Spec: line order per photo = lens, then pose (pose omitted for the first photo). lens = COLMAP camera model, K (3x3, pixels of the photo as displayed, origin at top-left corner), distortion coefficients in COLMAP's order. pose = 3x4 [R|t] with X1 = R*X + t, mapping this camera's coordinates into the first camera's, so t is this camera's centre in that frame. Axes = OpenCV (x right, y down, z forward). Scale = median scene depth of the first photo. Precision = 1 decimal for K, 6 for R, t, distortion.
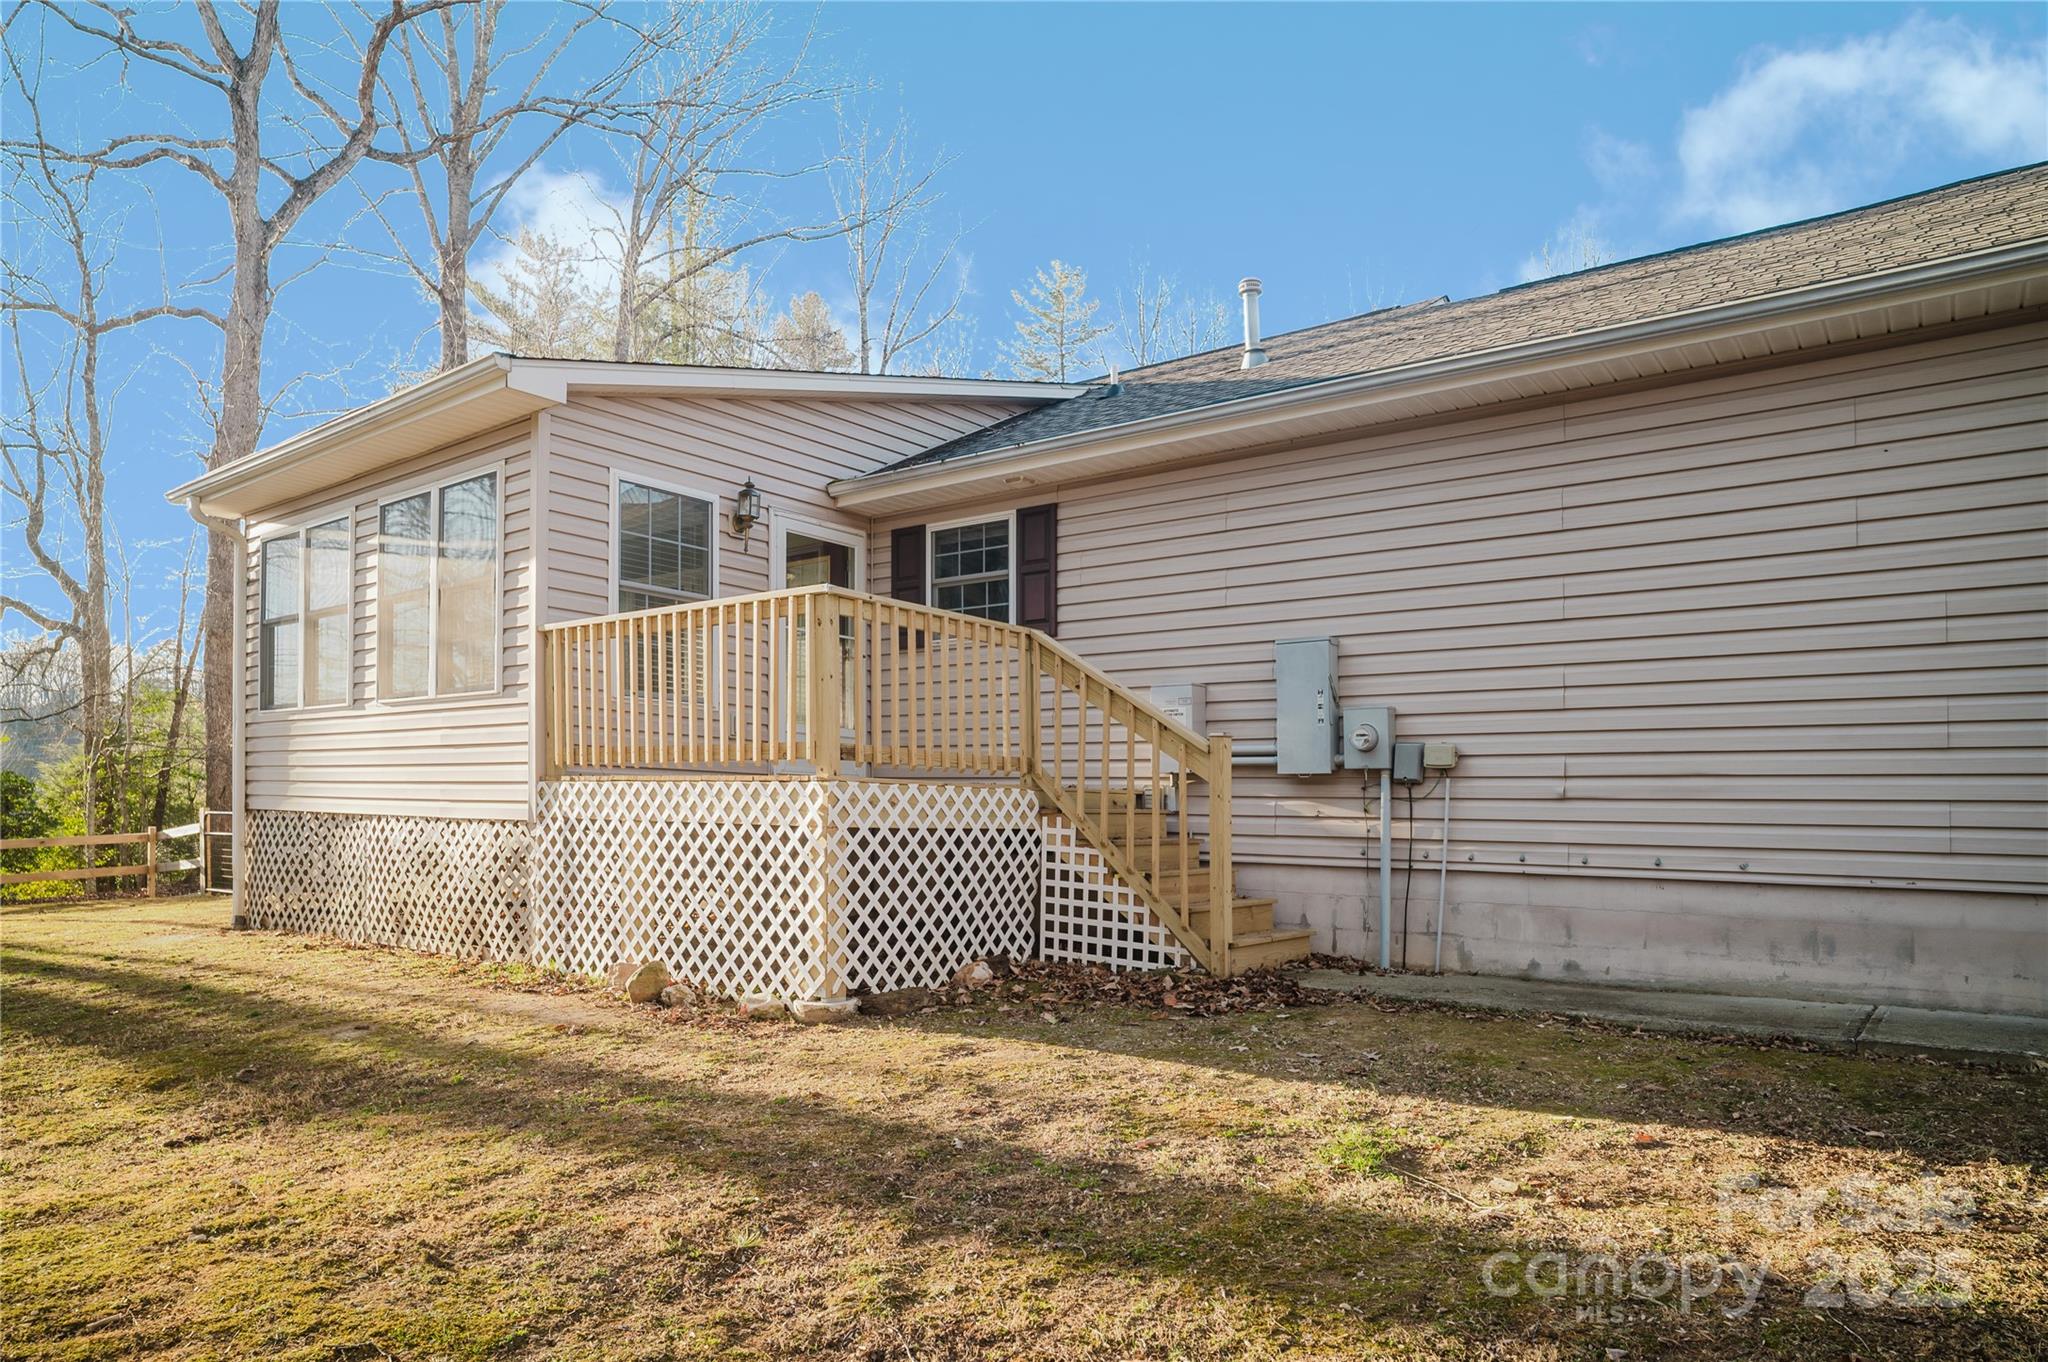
lens RADIAL K [[1272.8, 0, 1028.1], [0, 1272.8, 690.8], [0, 0, 1]] dist [-0.062839, 0.052694]
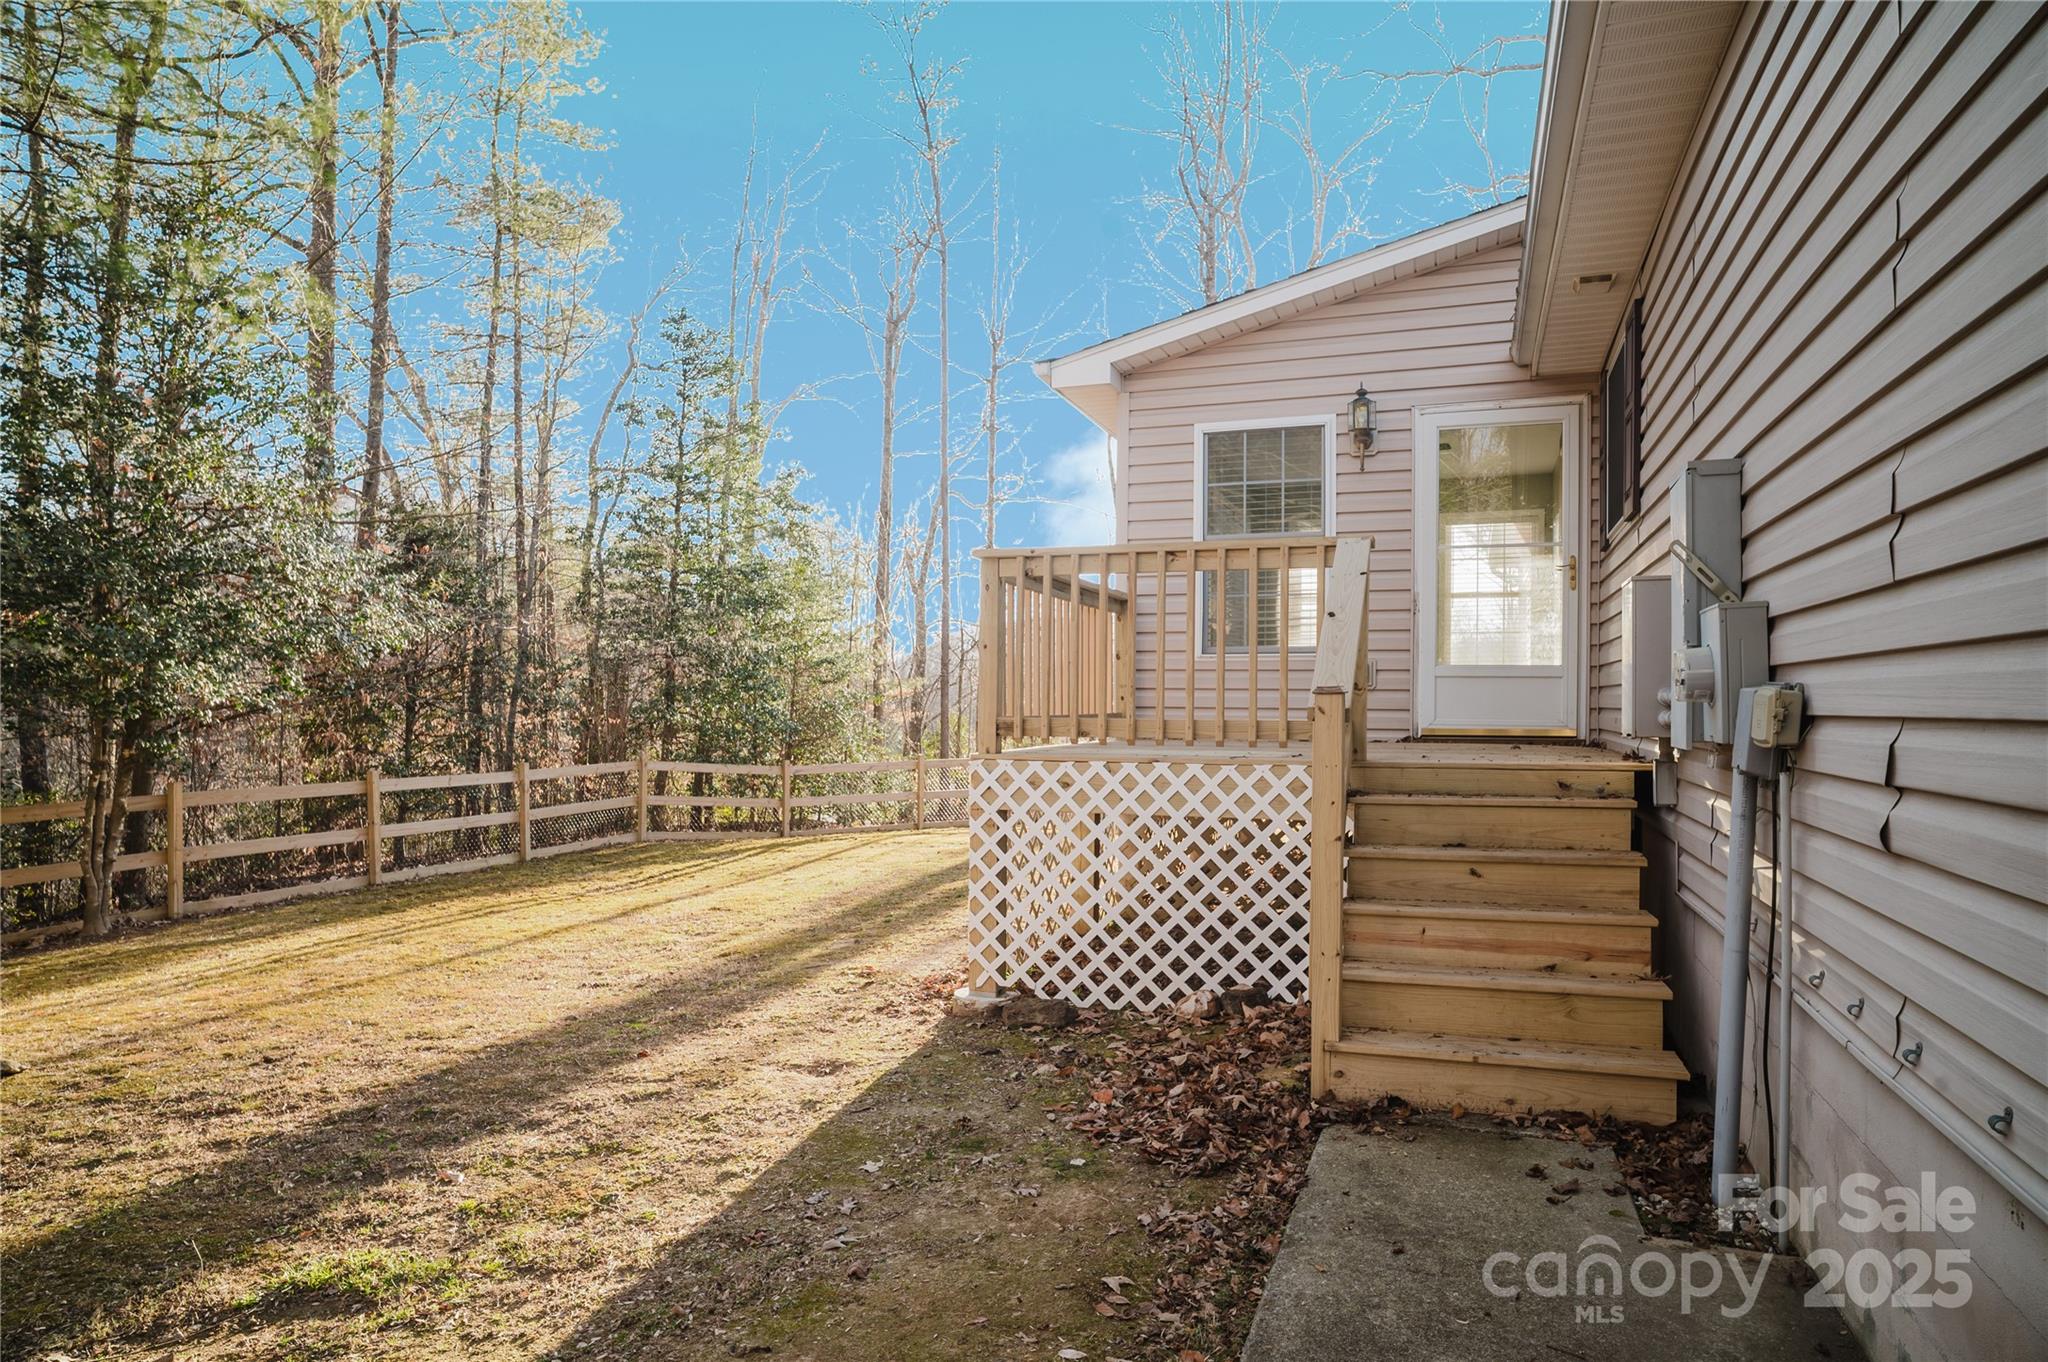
lens RADIAL K [[1229.6, 0, 1014.6], [0, 1229.6, 706.5], [0, 0, 1]] dist [-0.065600, 0.052849]
pose [[0.312126, -0.017407, -0.949881, 0.848587], [0.089192, 0.995953, 0.011057, 0.030922], [0.945845, -0.088173, 0.312415, 0.902204]]
